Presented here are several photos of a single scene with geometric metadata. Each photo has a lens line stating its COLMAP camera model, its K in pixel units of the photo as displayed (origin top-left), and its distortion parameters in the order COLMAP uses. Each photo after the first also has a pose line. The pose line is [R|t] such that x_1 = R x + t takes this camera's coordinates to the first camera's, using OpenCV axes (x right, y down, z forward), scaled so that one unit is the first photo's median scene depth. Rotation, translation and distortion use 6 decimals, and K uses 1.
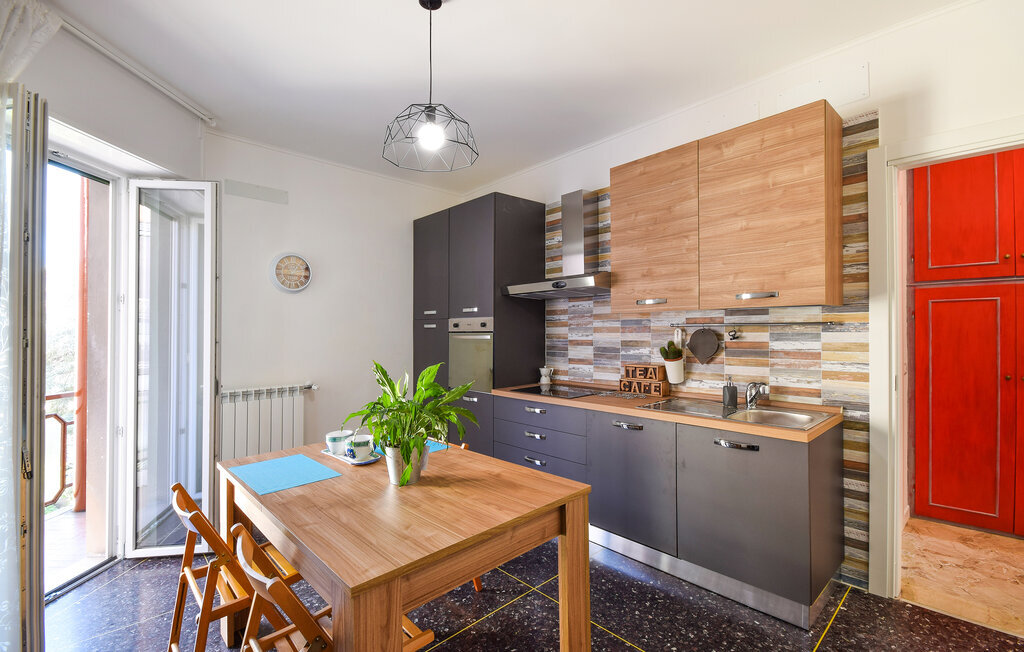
lens RADIAL K [[451.1, 0, 511.8], [0, 451.1, 320.8], [0, 0, 1]] dist [0.001057, 0.000050]
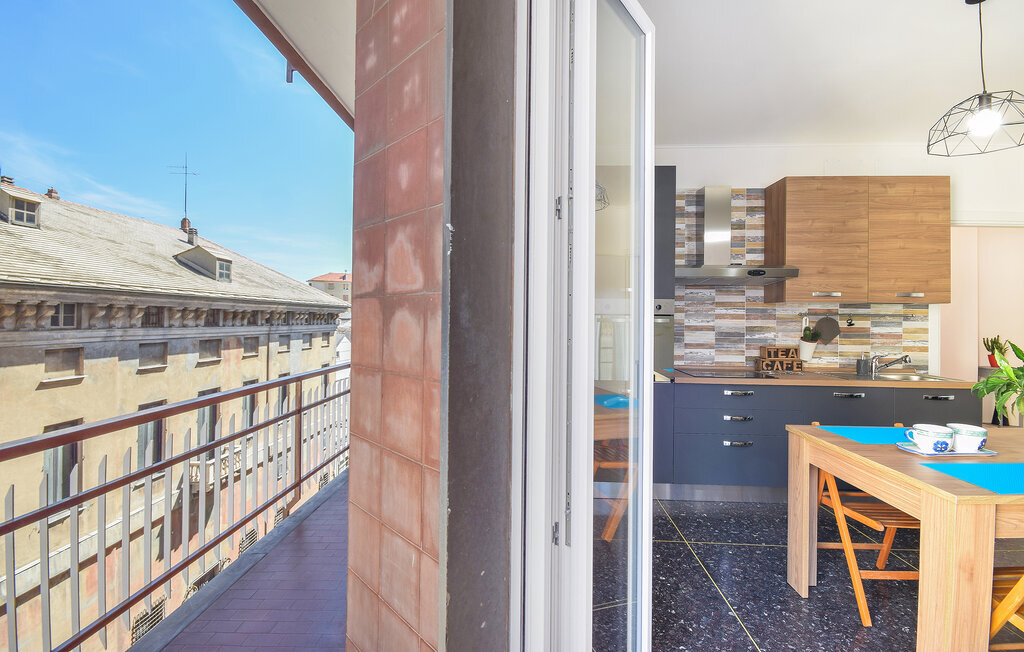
lens RADIAL K [[446.1, 0, 516.7], [0, 446.1, 312.0], [0, 0, 1]] dist [0.000832, -0.000193]
pose [[0.716170, 0.035365, 0.697030, -1.096061], [-0.034031, 0.999297, -0.015735, 0.051794], [-0.697096, -0.012452, 0.716870, 0.683375]]
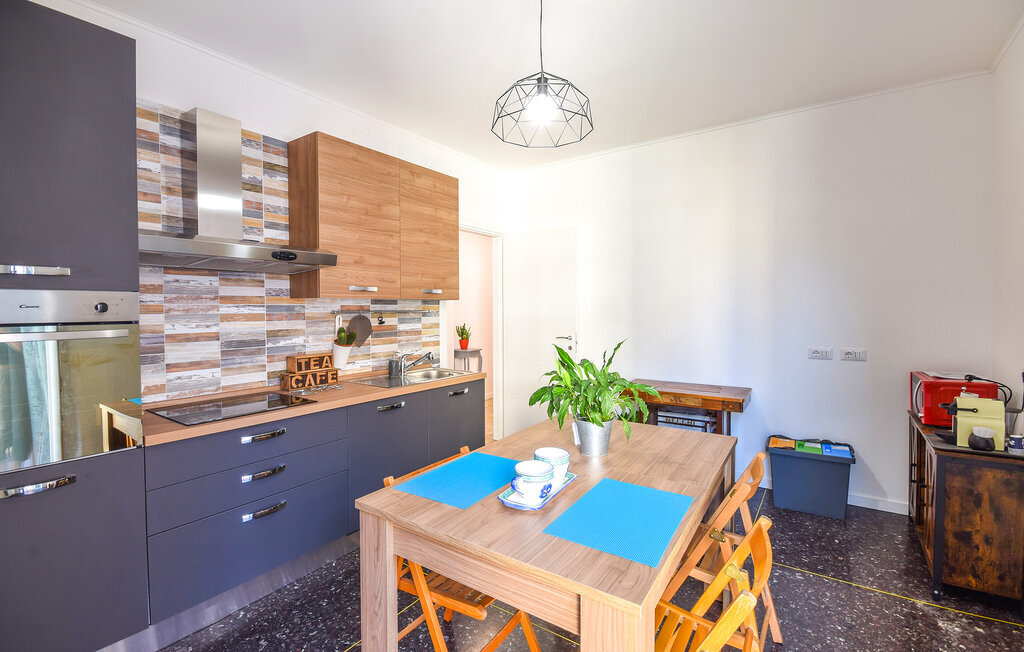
lens RADIAL K [[451.1, 0, 511.8], [0, 451.1, 320.8], [0, 0, 1]] dist [0.001057, 0.000050]
pose [[-0.207042, -0.008662, 0.978294, -0.739450], [-0.005982, 0.999953, 0.007588, 0.020076], [-0.978314, -0.004281, -0.207084, 0.842545]]
